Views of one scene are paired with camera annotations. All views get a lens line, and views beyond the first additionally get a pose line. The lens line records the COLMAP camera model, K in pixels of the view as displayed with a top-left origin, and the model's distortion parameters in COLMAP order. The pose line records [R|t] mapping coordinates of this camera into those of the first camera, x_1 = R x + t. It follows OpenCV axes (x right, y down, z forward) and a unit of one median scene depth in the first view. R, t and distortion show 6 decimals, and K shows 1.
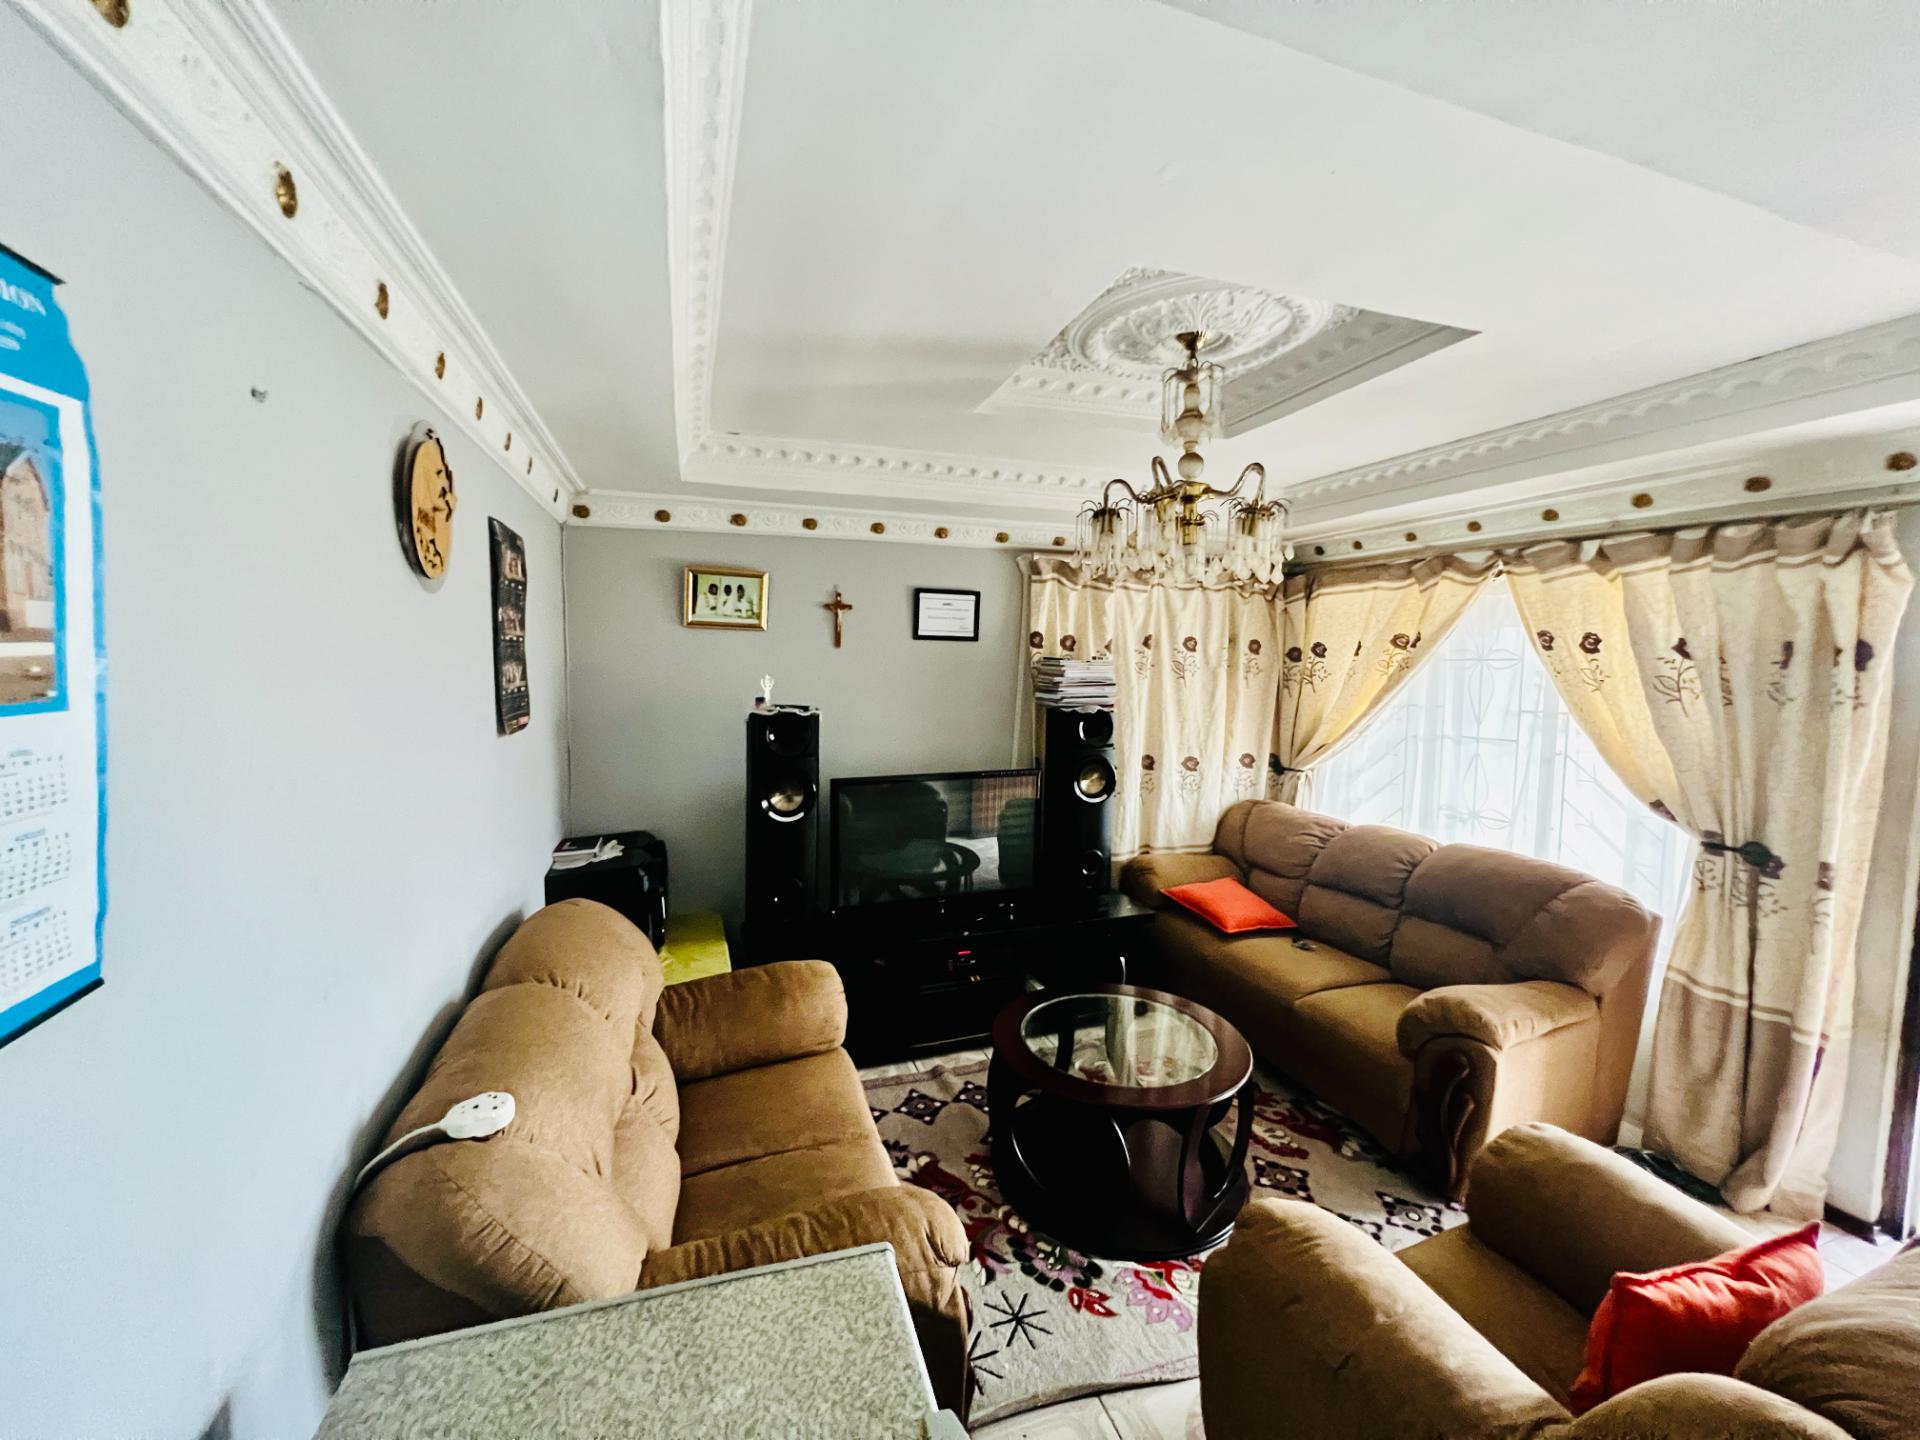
lens RADIAL K [[768.4, 0, 959.6], [0, 768.4, 712.6], [0, 0, 1]] dist [0.000442, 0.000035]
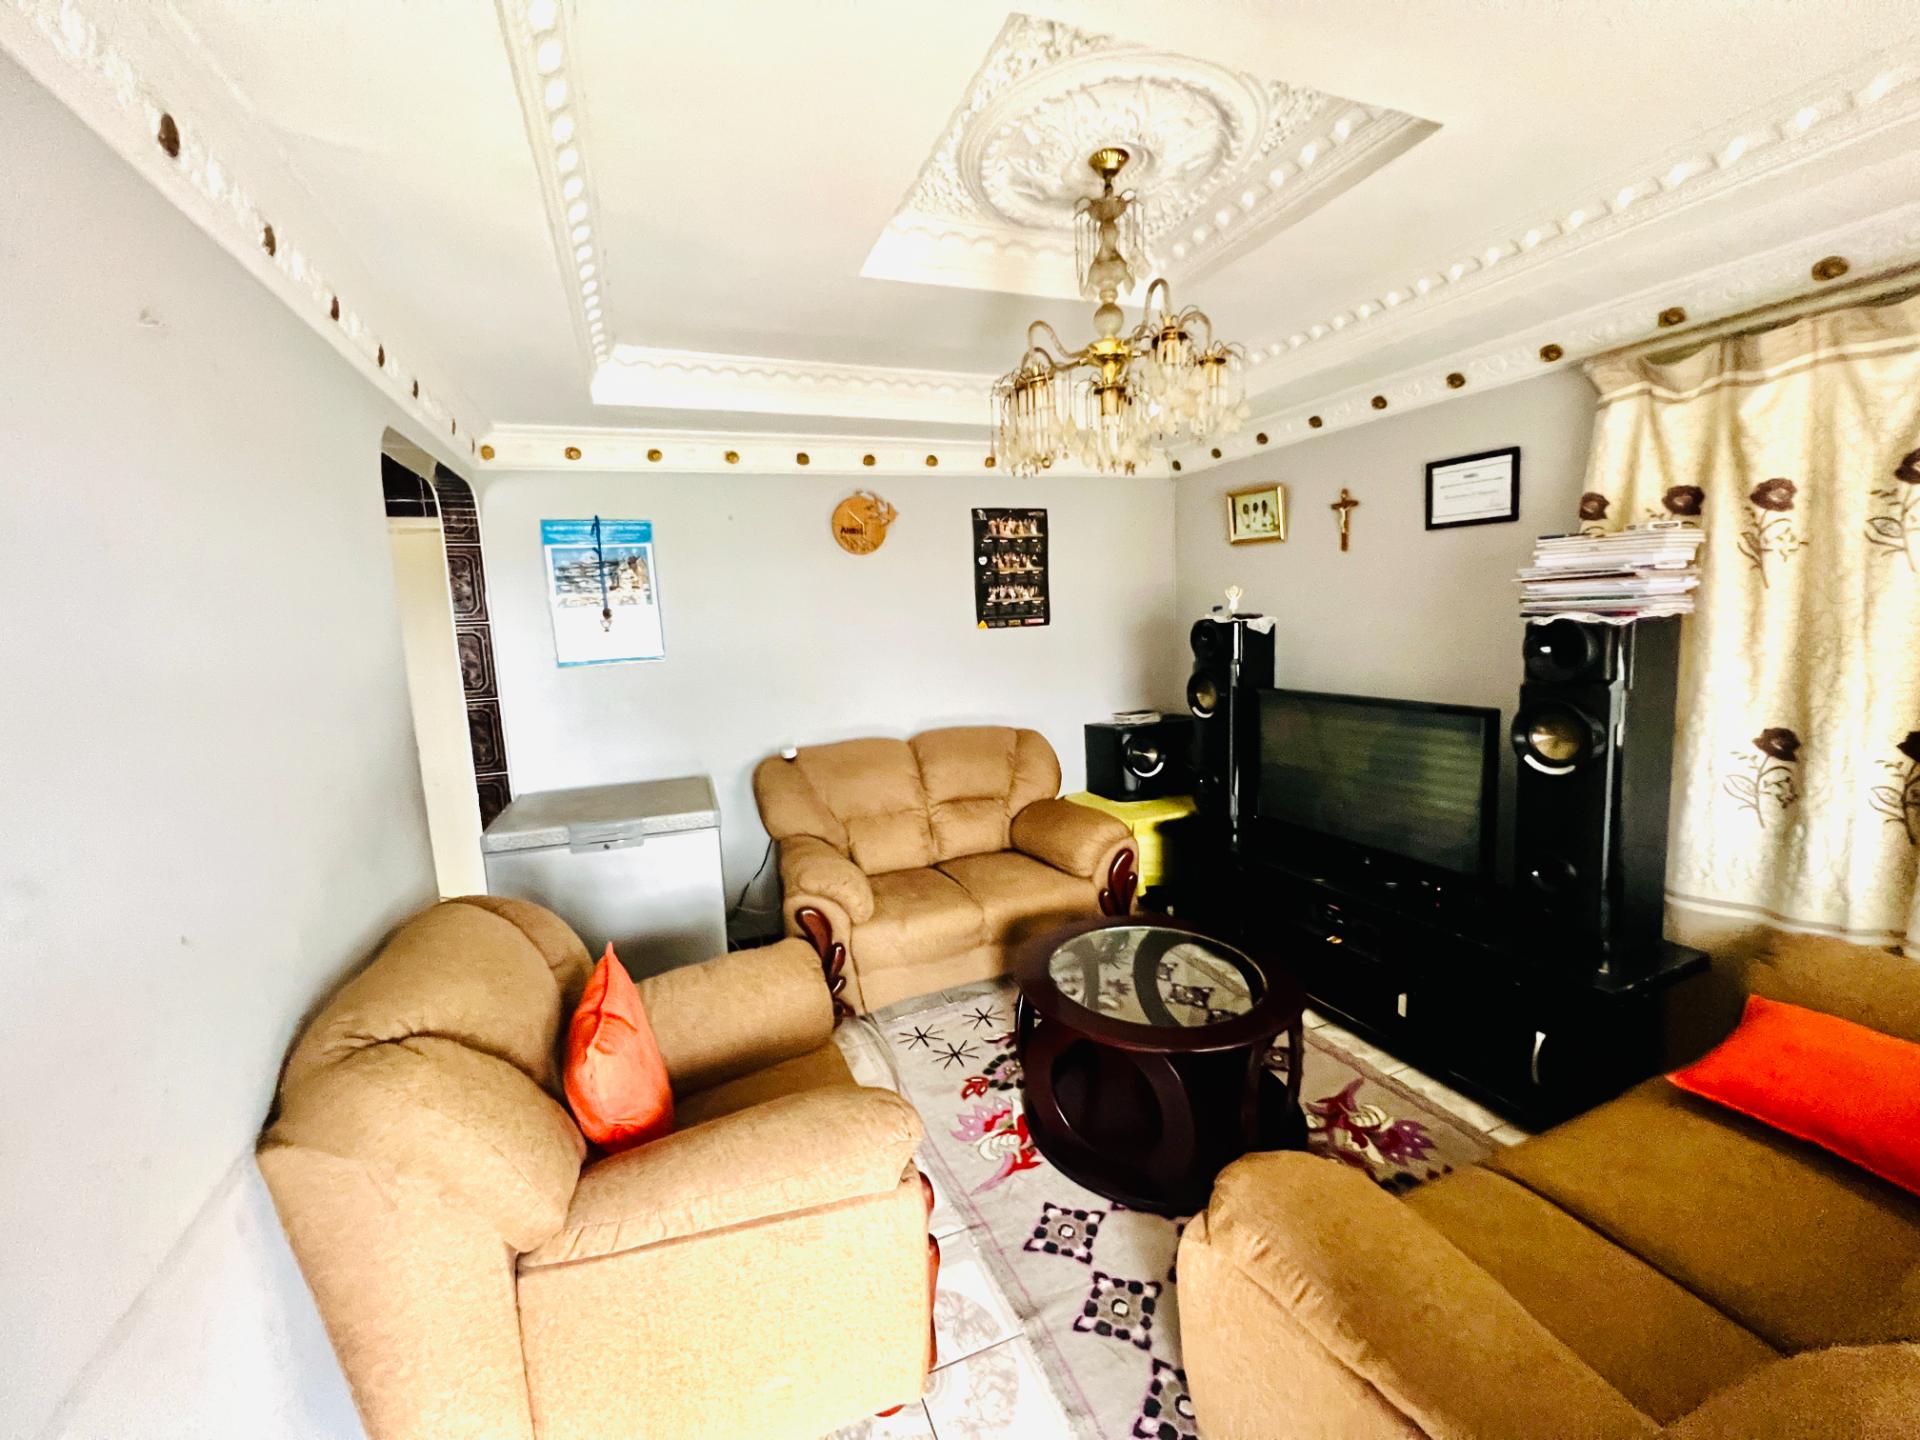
lens RADIAL K [[773.4, 0, 959.8], [0, 773.4, 712.0], [0, 0, 1]] dist [0.000829, 0.000062]
pose [[0.051151, 0.119955, -0.991461, 0.943565], [-0.025475, 0.992594, 0.118777, 0.009492], [0.998366, 0.019182, 0.053828, 0.630107]]
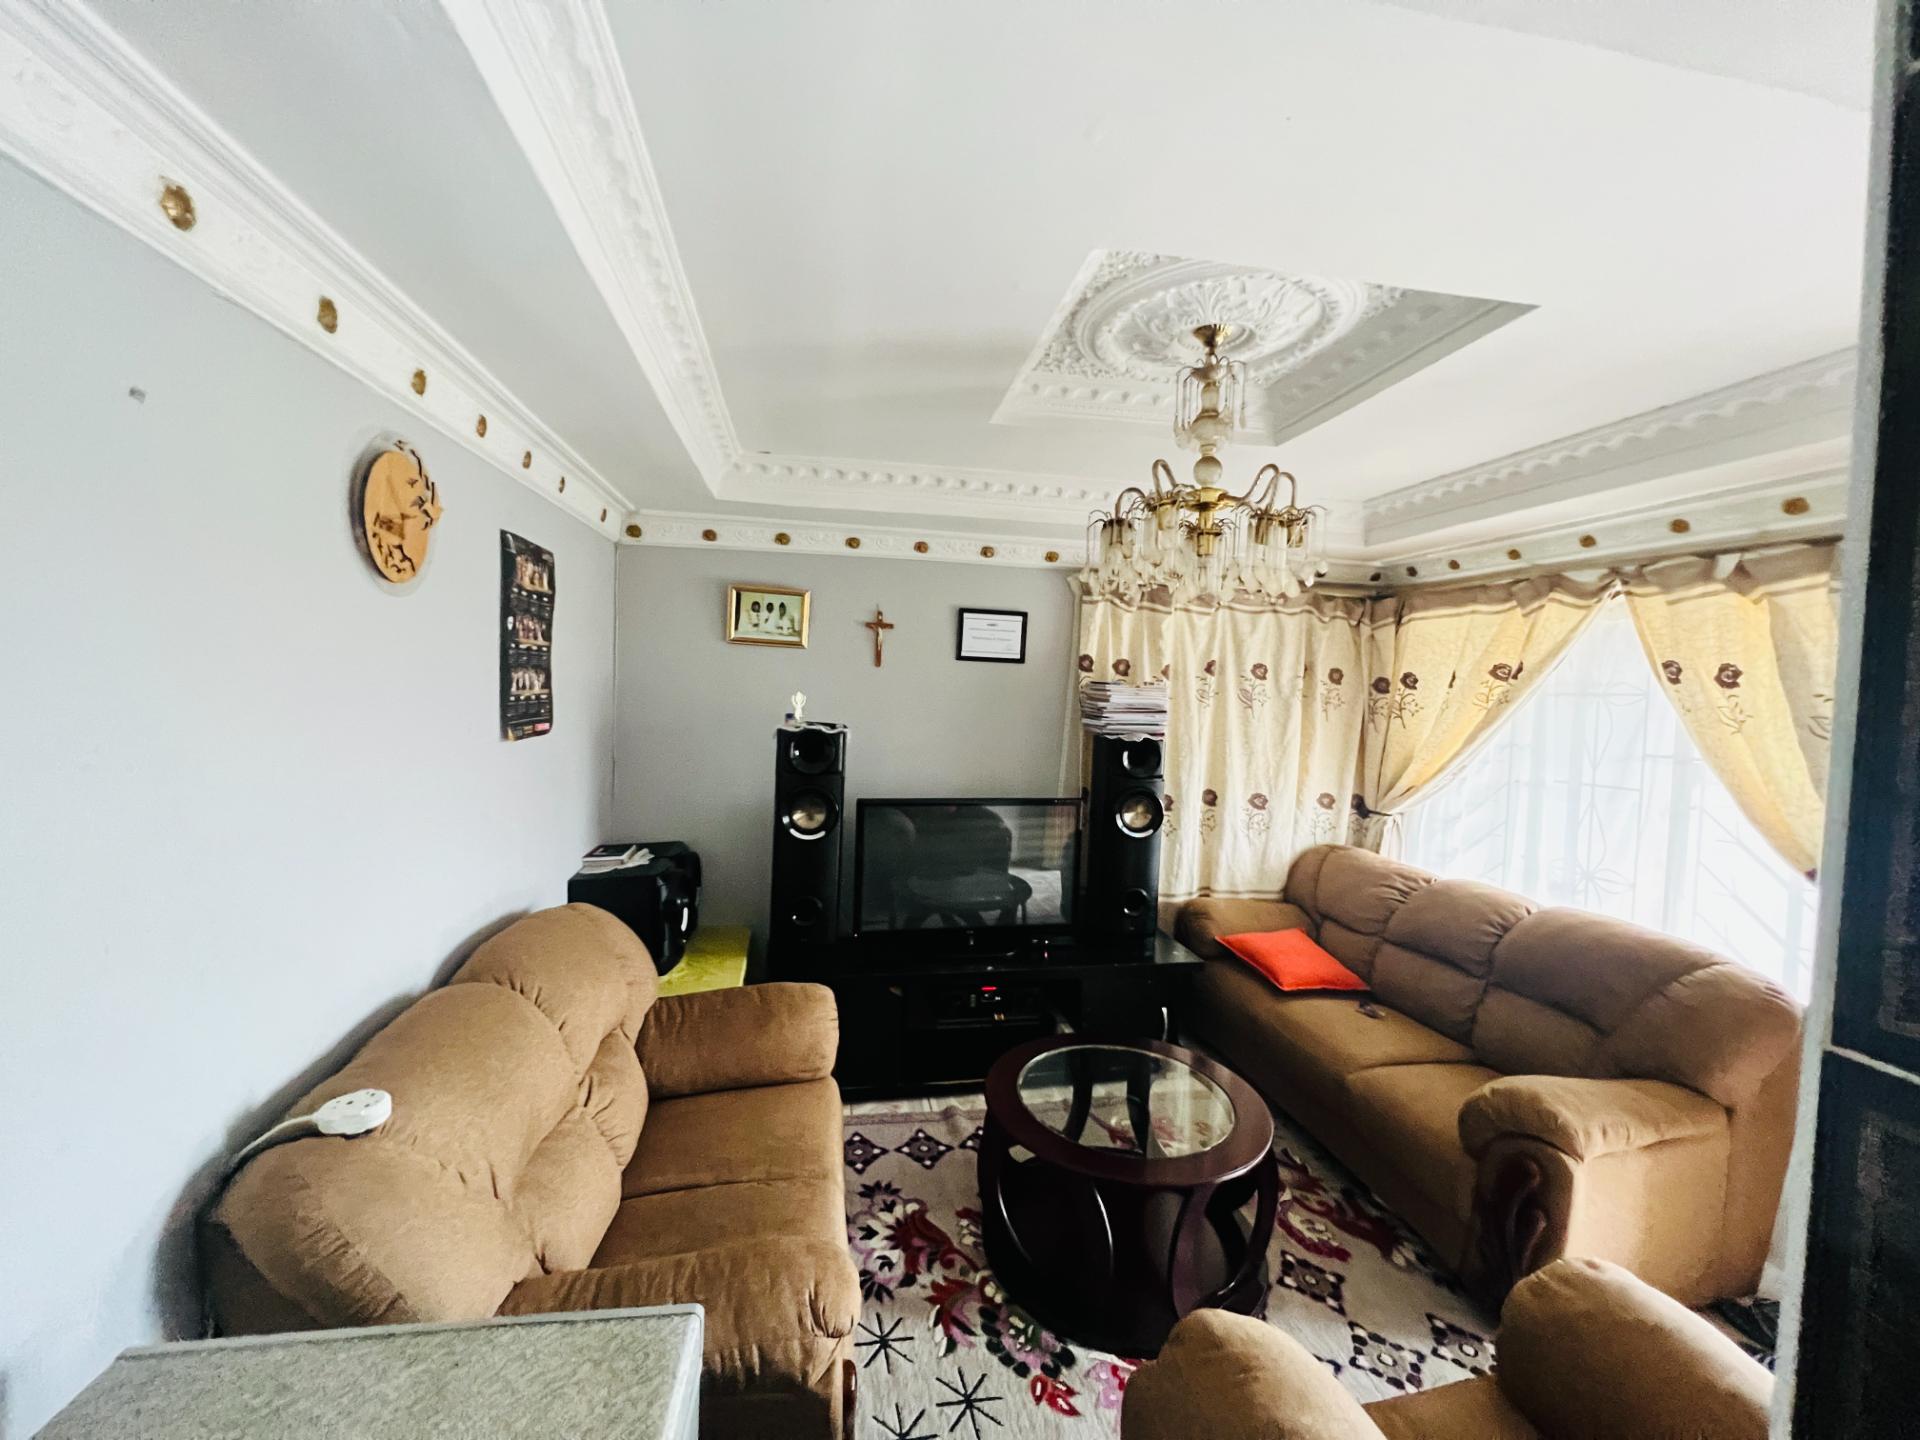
lens RADIAL K [[768.4, 0, 959.6], [0, 768.4, 712.6], [0, 0, 1]] dist [0.000442, 0.000035]
pose [[0.988046, 0.028153, -0.151567, 0.122702], [-0.033763, 0.998832, -0.034571, 0.006490], [0.150416, 0.039275, 0.987842, 0.049068]]
